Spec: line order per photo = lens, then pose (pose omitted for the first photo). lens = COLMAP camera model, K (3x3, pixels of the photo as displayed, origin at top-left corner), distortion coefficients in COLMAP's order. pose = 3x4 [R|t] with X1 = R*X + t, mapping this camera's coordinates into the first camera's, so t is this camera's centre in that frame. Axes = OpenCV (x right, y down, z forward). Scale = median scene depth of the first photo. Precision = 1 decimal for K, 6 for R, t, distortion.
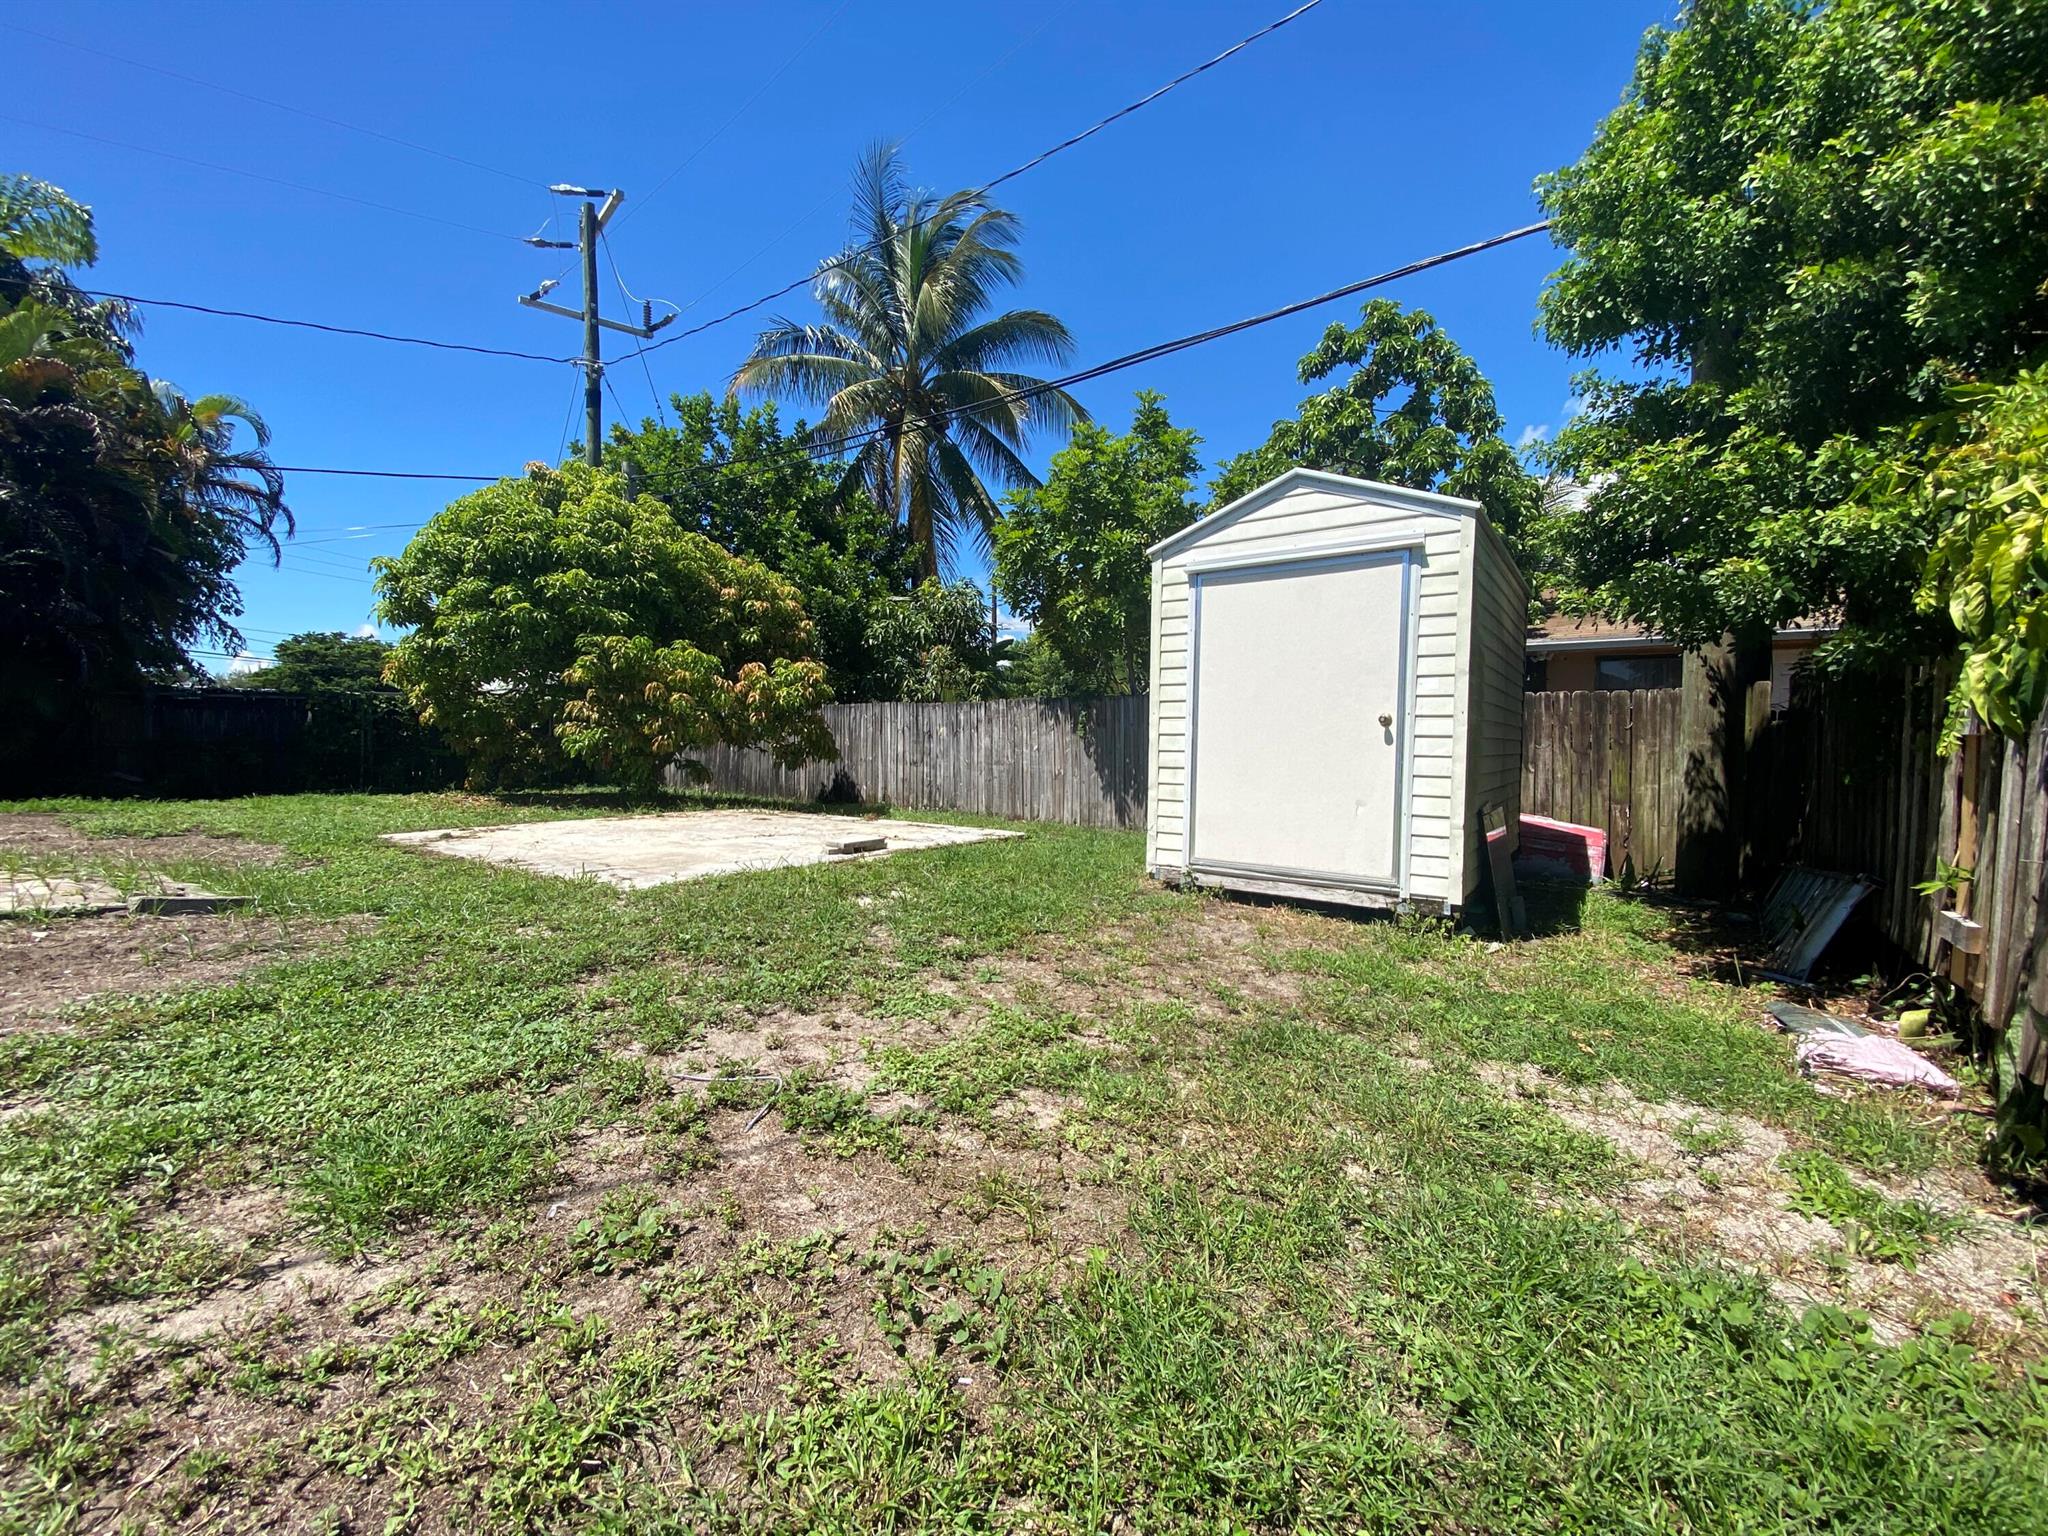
lens RADIAL K [[831.3, 0, 1017.2], [0, 831.3, 778.2], [0, 0, 1]] dist [0.019897, -0.021787]
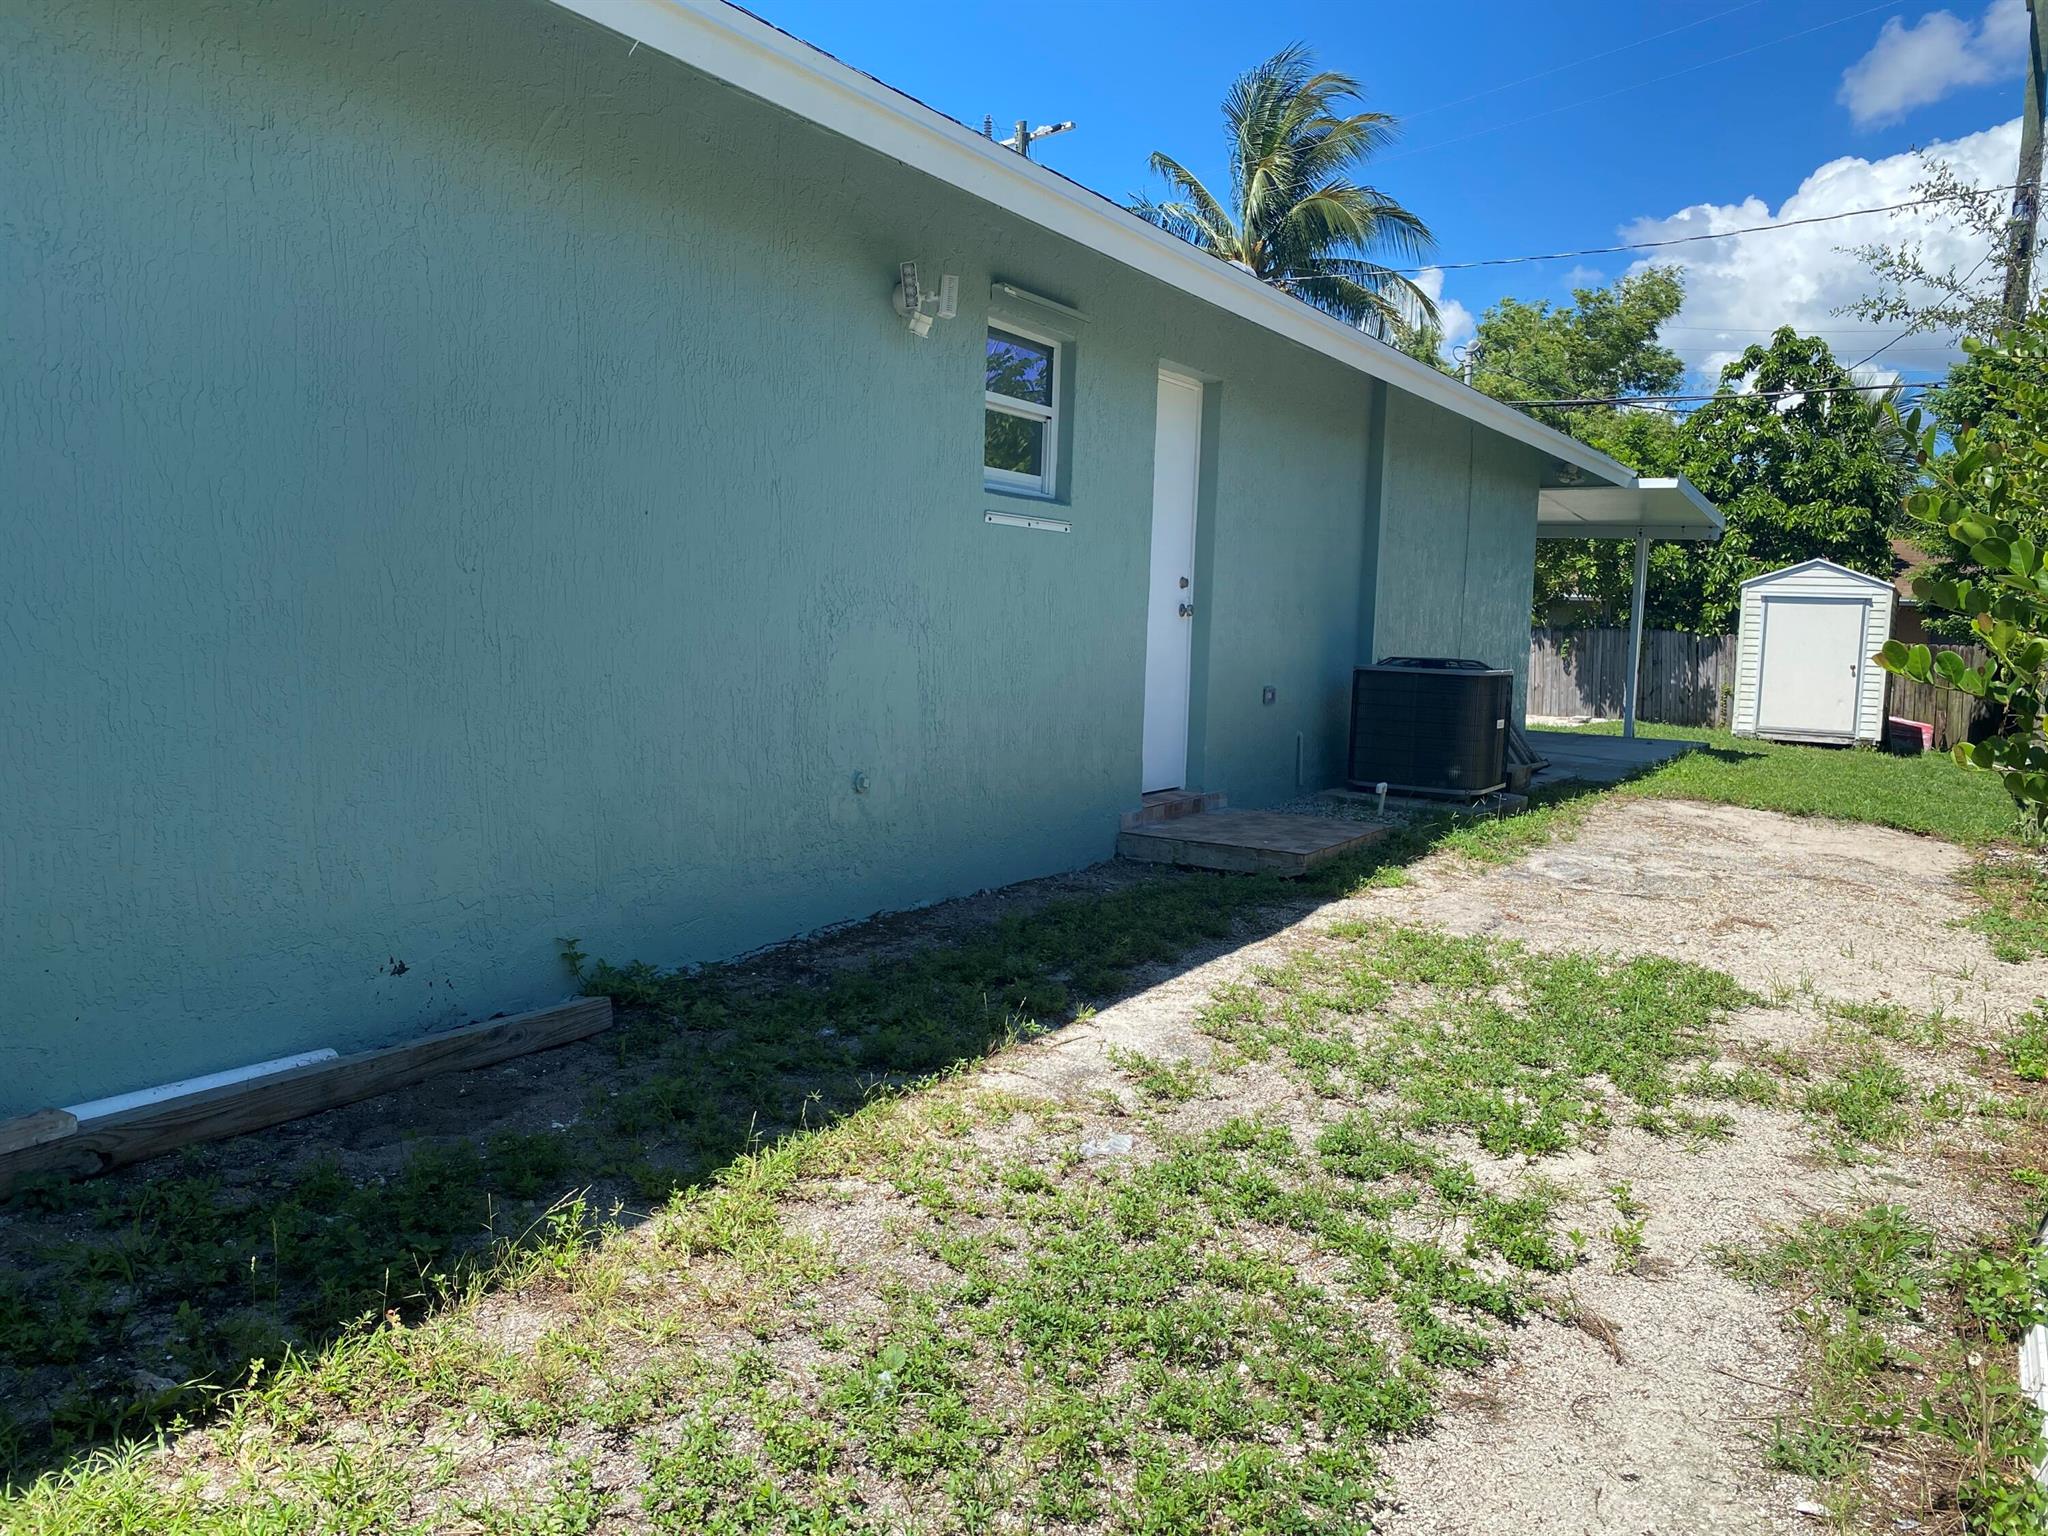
lens RADIAL K [[1644.6, 0, 1024.0], [0, 1644.6, 768.0], [0, 0, 1]] dist [0.004515, 0.002958]
pose [[0.993507, 0.013302, 0.112992, -2.391870], [-0.018267, 0.998907, 0.043014, 0.060114], [-0.112296, -0.044799, 0.992664, -3.363495]]
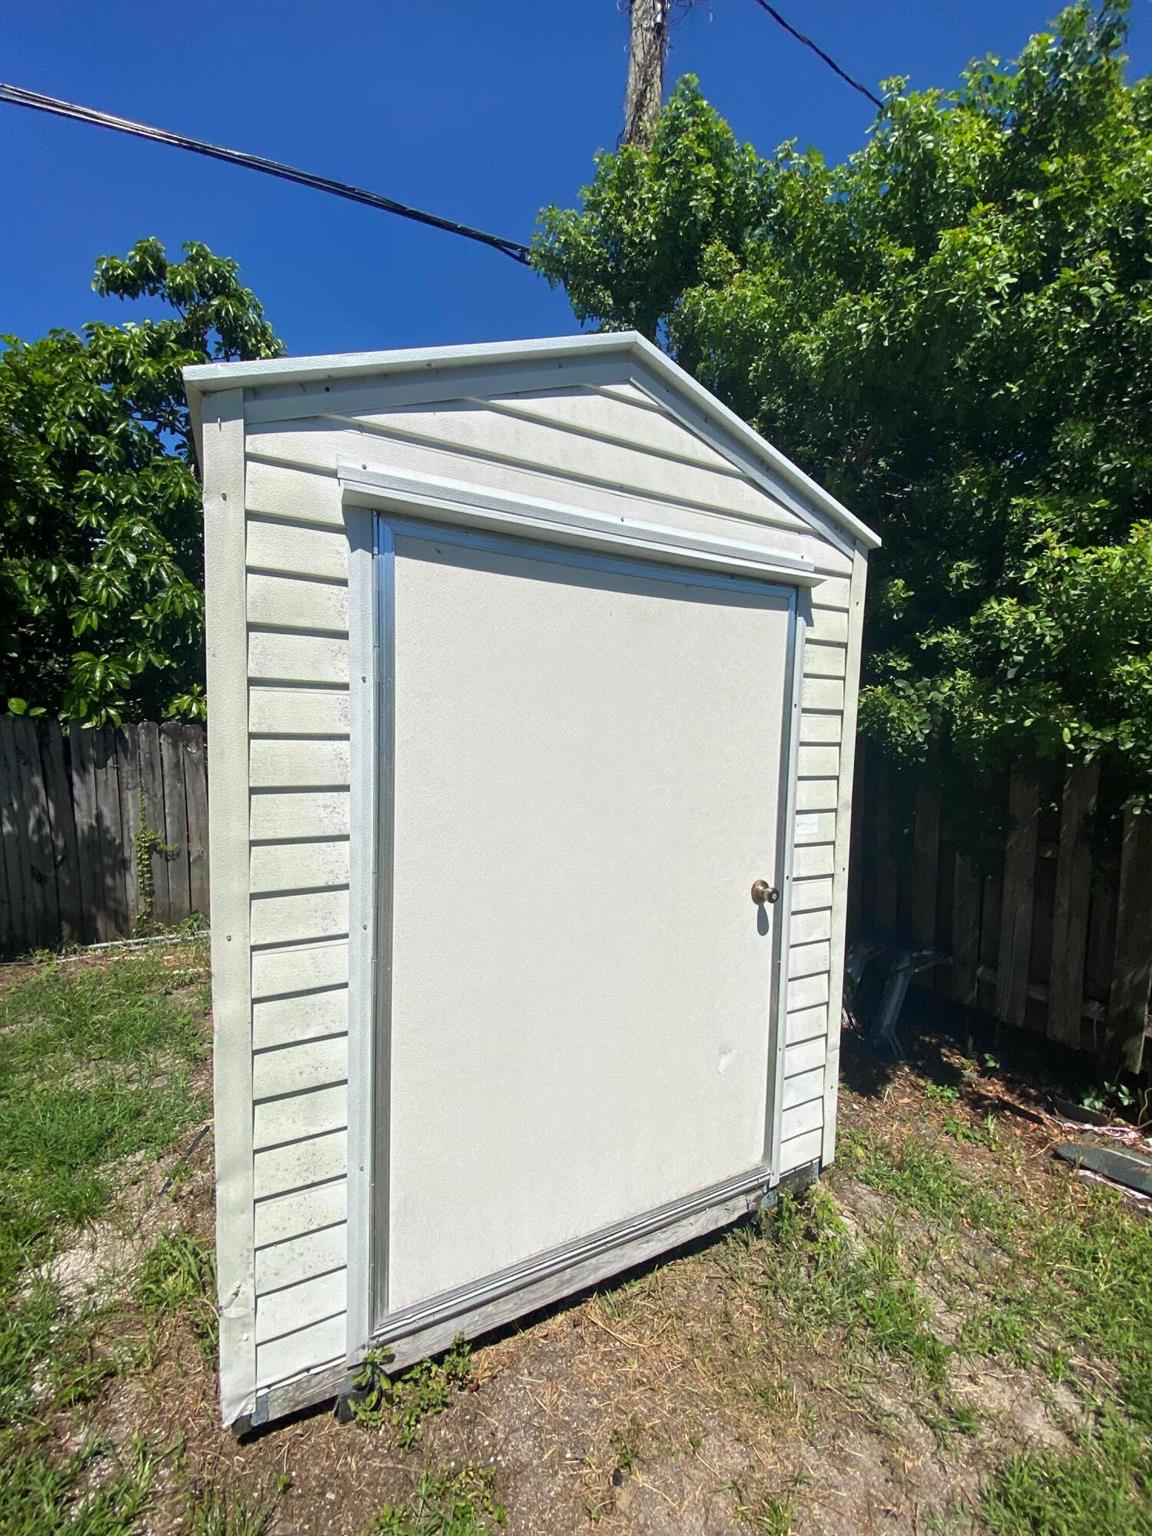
lens RADIAL K [[623.5, 0, 576.0], [0, 623.5, 768.0], [0, 0, 1]] dist [0.019897, -0.021787]
pose [[0.443985, -0.057638, 0.894179, 0.022835], [0.017460, 0.998296, 0.055680, -0.167127], [-0.895864, -0.009109, 0.444235, 0.878270]]
